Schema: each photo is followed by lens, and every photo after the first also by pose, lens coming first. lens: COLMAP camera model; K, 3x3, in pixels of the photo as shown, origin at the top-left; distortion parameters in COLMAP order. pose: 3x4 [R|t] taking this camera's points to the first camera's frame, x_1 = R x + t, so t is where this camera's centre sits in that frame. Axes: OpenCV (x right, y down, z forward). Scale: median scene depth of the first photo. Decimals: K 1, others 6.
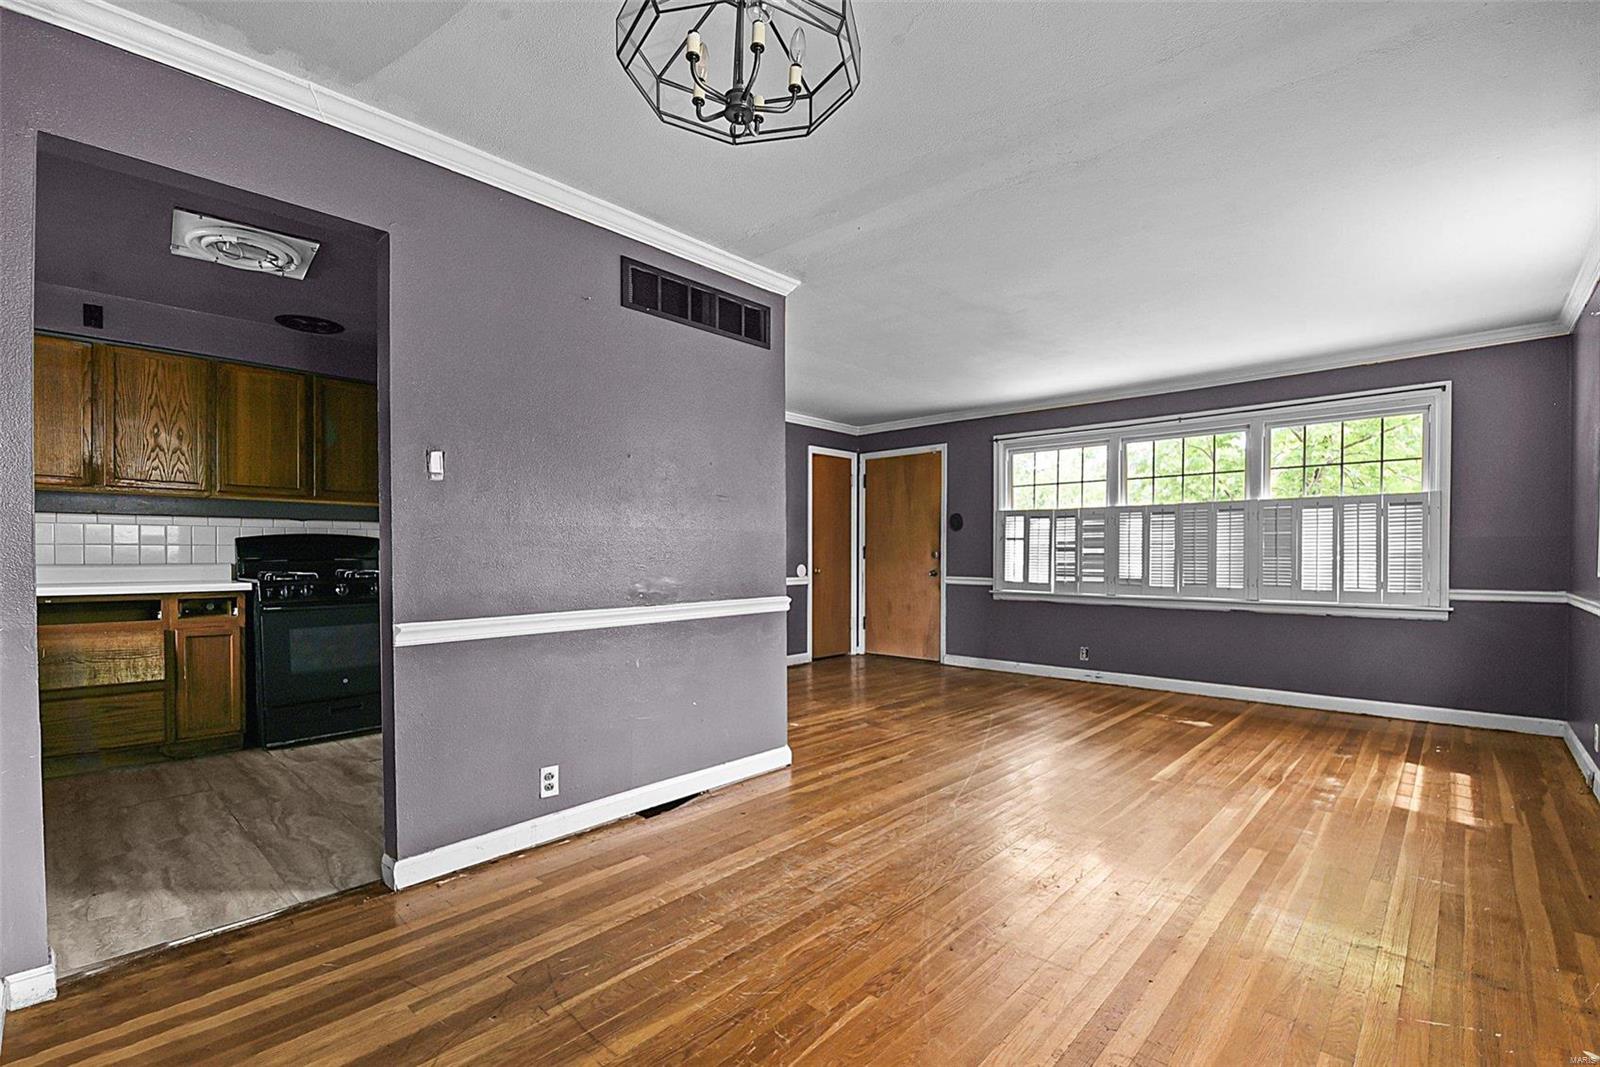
lens RADIAL K [[708.6, 0, 808.4], [0, 708.6, 569.6], [0, 0, 1]] dist [-0.004461, -0.007213]
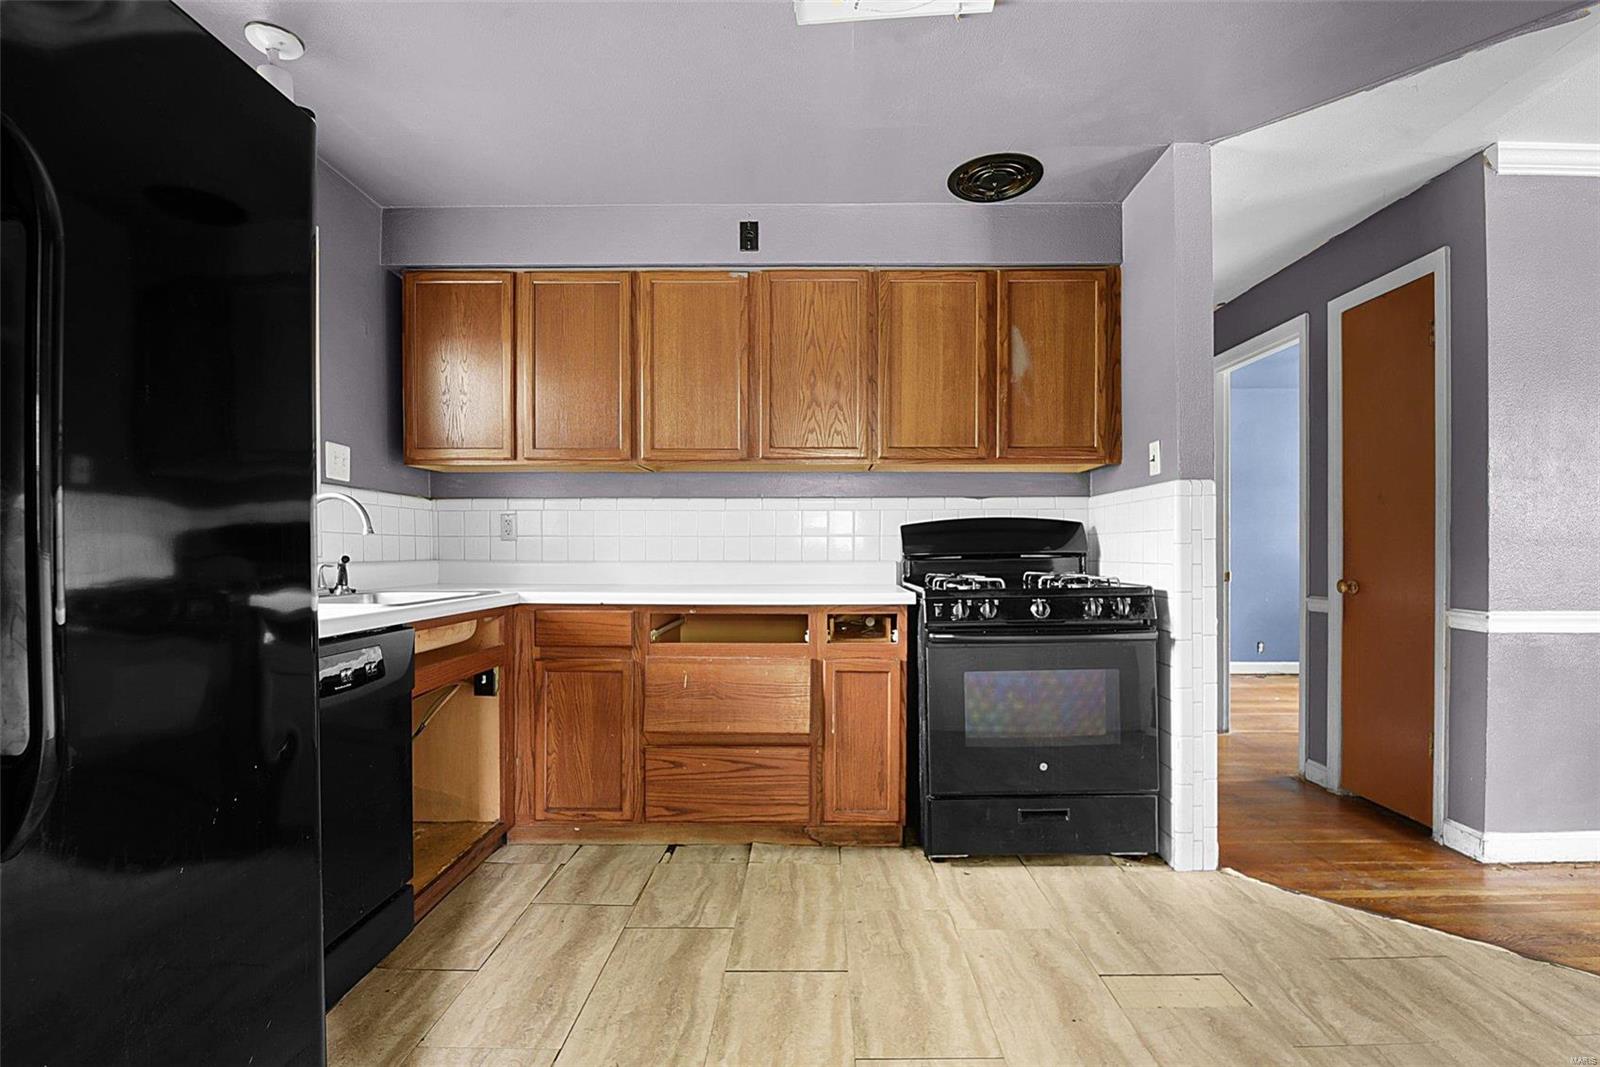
lens RADIAL K [[708.6, 0, 816.2], [0, 708.6, 554.7], [0, 0, 1]] dist [-0.004461, -0.007213]
pose [[0.674970, 0.000707, -0.737845, -0.328798], [-0.011772, 0.999883, -0.009812, -0.007206], [0.737752, 0.015309, 0.674899, 0.435858]]
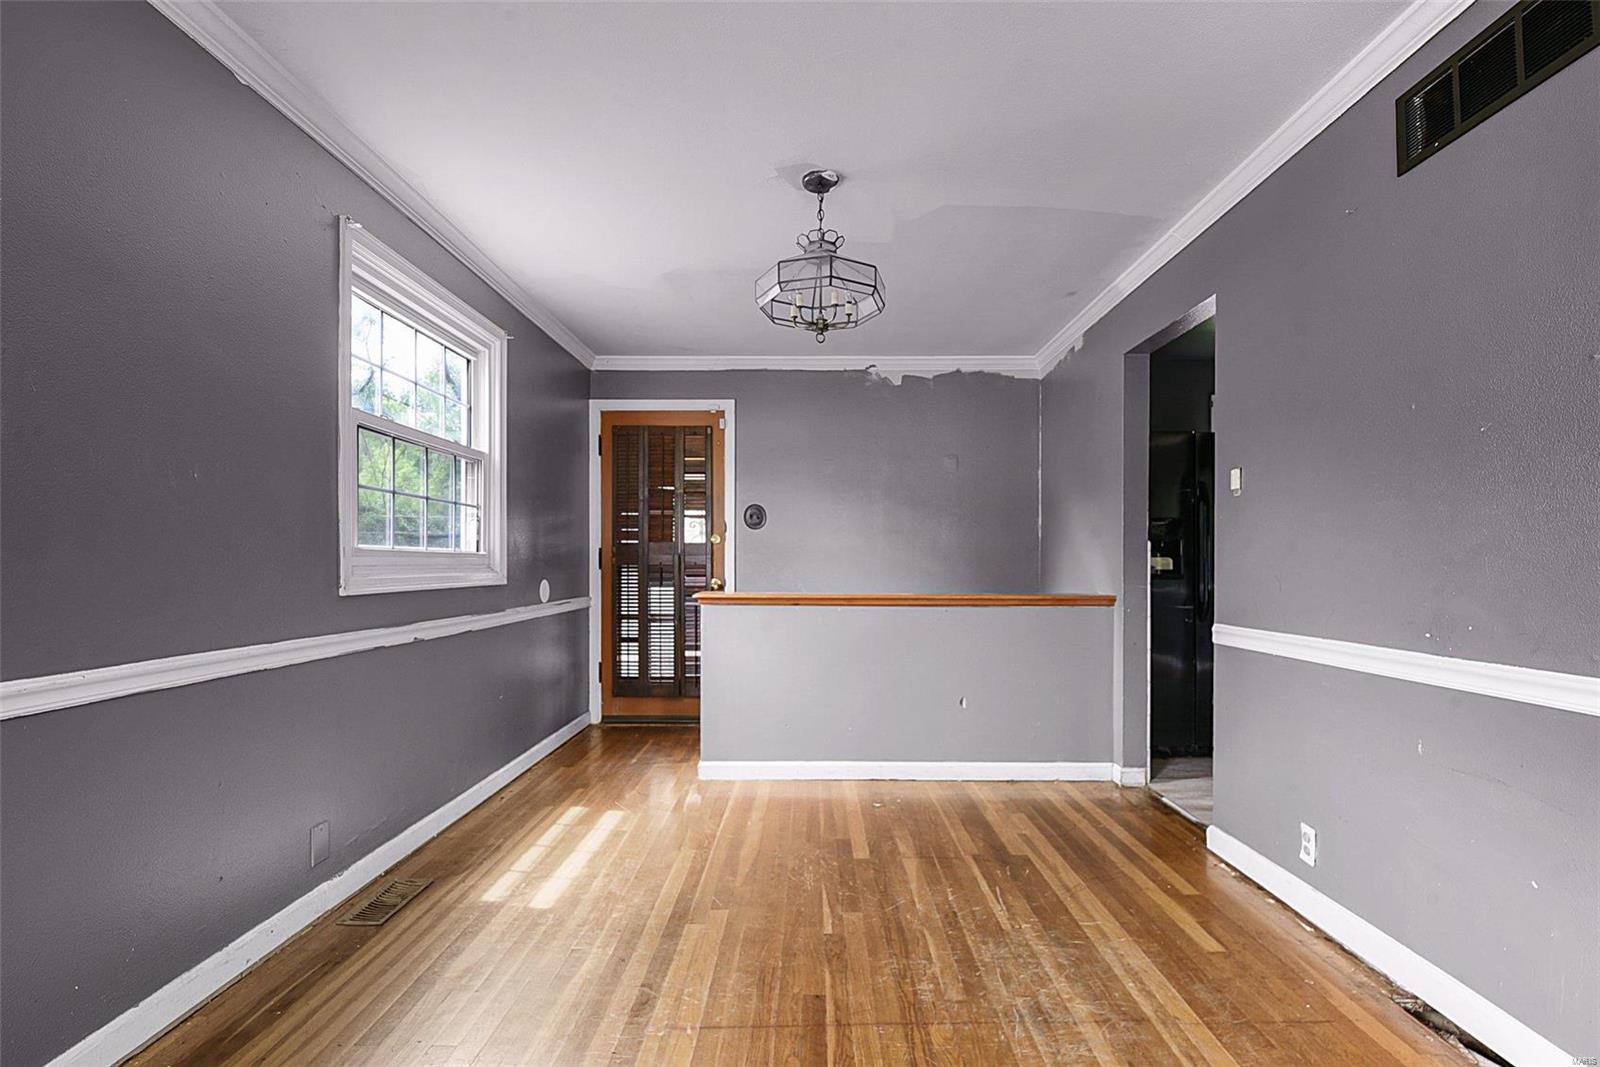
lens RADIAL K [[708.6, 0, 807.4], [0, 708.6, 560.6], [0, 0, 1]] dist [-0.004461, -0.007213]
pose [[-0.742610, -0.002748, -0.669719, 0.358191], [-0.015774, 0.999786, 0.013389, -0.016681], [0.669539, 0.020507, -0.742494, 0.718503]]
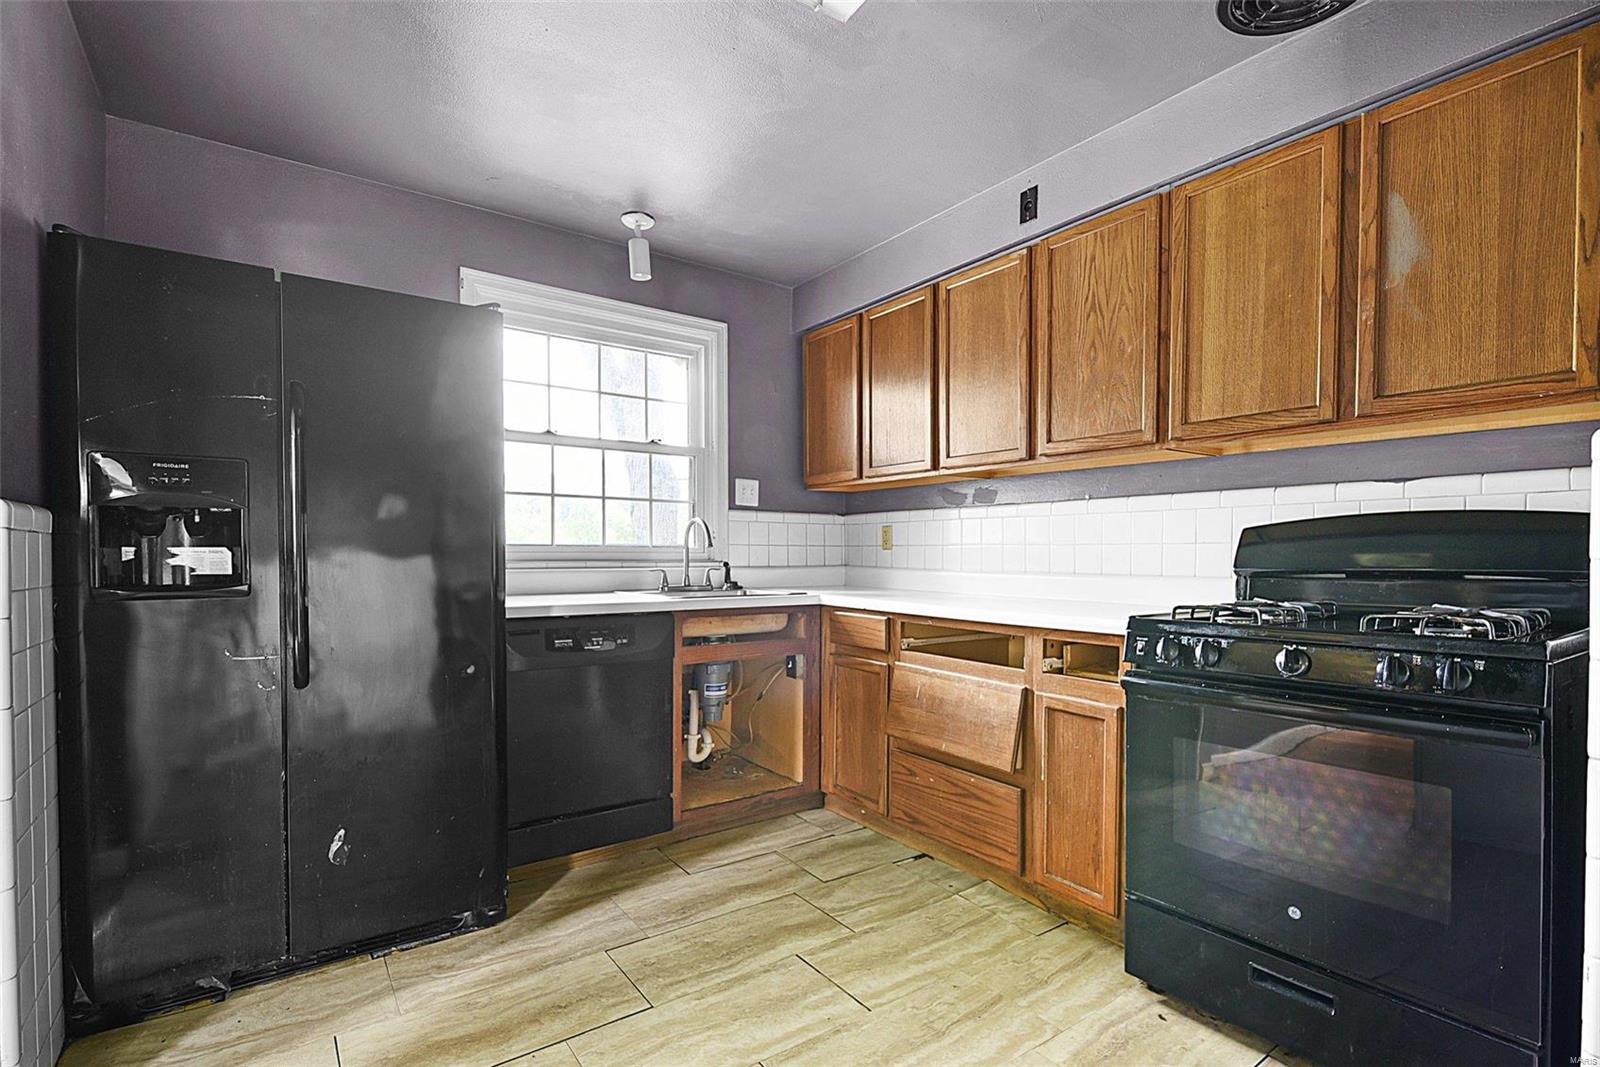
lens RADIAL K [[756.8, 0, 809.4], [0, 756.8, 566.4], [0, 0, 1]] dist [0.004281, -0.003007]
pose [[-0.200645, 0.015020, -0.979549, -0.211377], [-0.023630, 0.999517, 0.020166, -0.020268], [0.979379, 0.027193, -0.200193, 0.769485]]
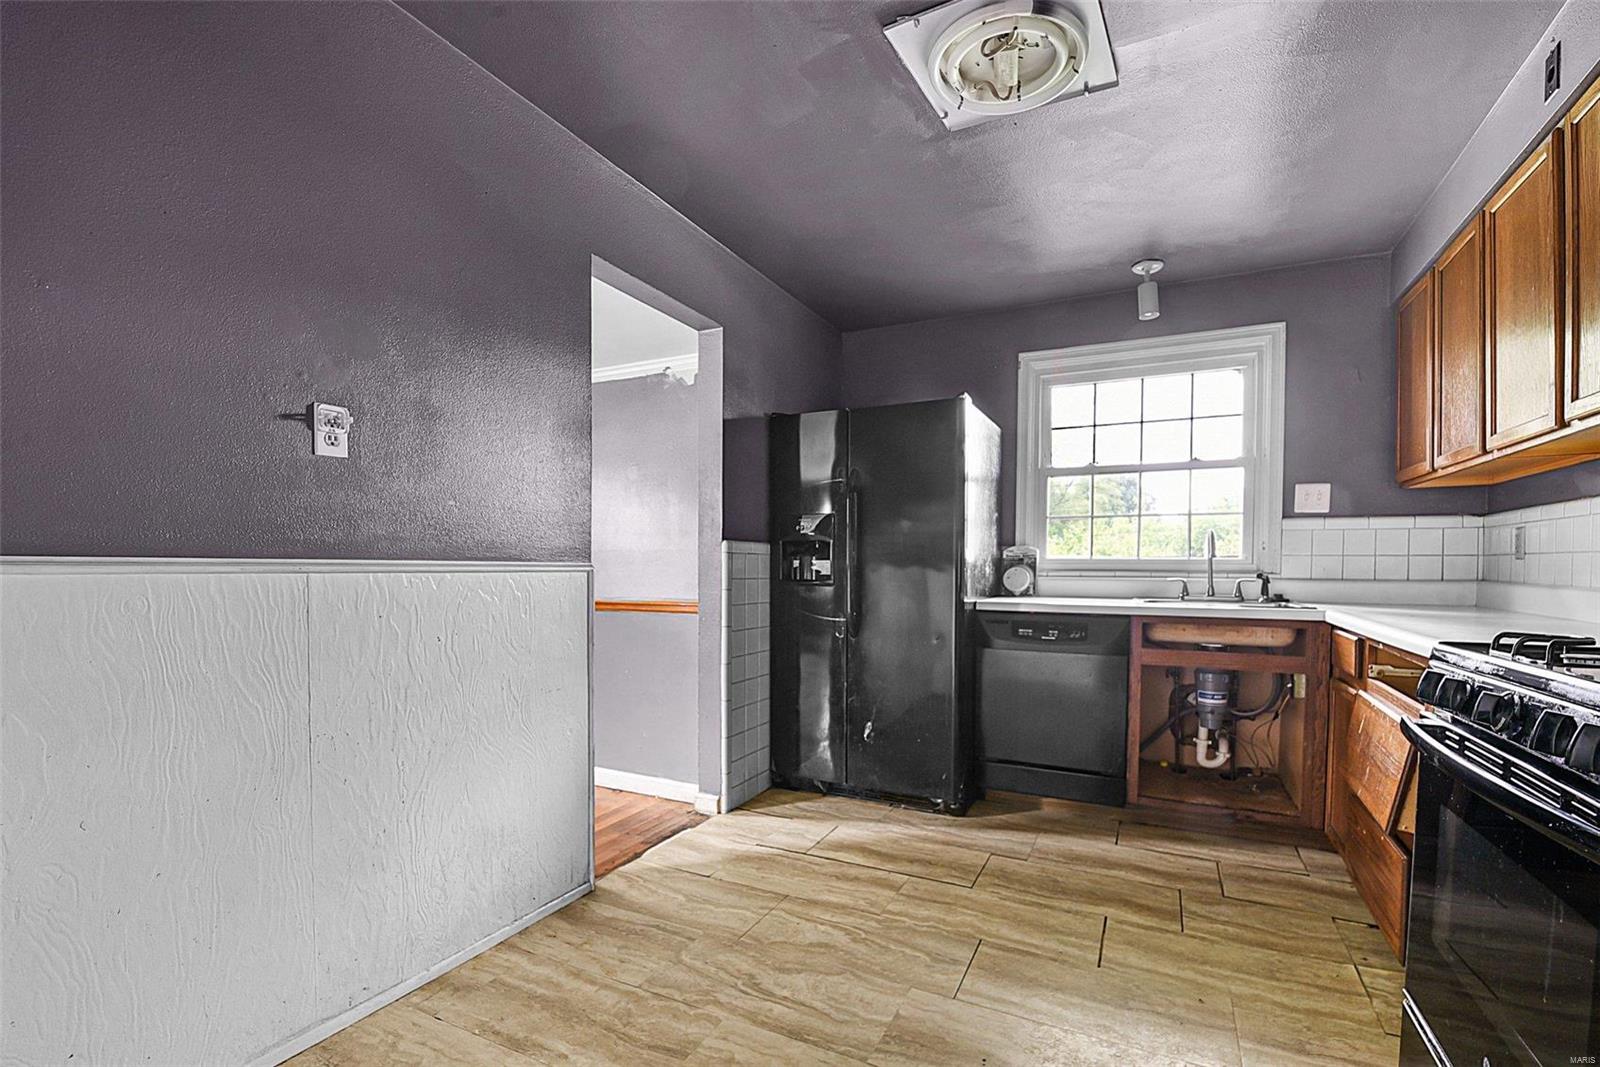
lens RADIAL K [[708.6, 0, 803.3], [0, 708.6, 586.6], [0, 0, 1]] dist [-0.004461, -0.007213]
pose [[-0.961354, 0.002971, -0.275301, -0.324483], [-0.011114, 0.998708, 0.049586, -0.023830], [0.275092, 0.050730, -0.960078, 1.078284]]
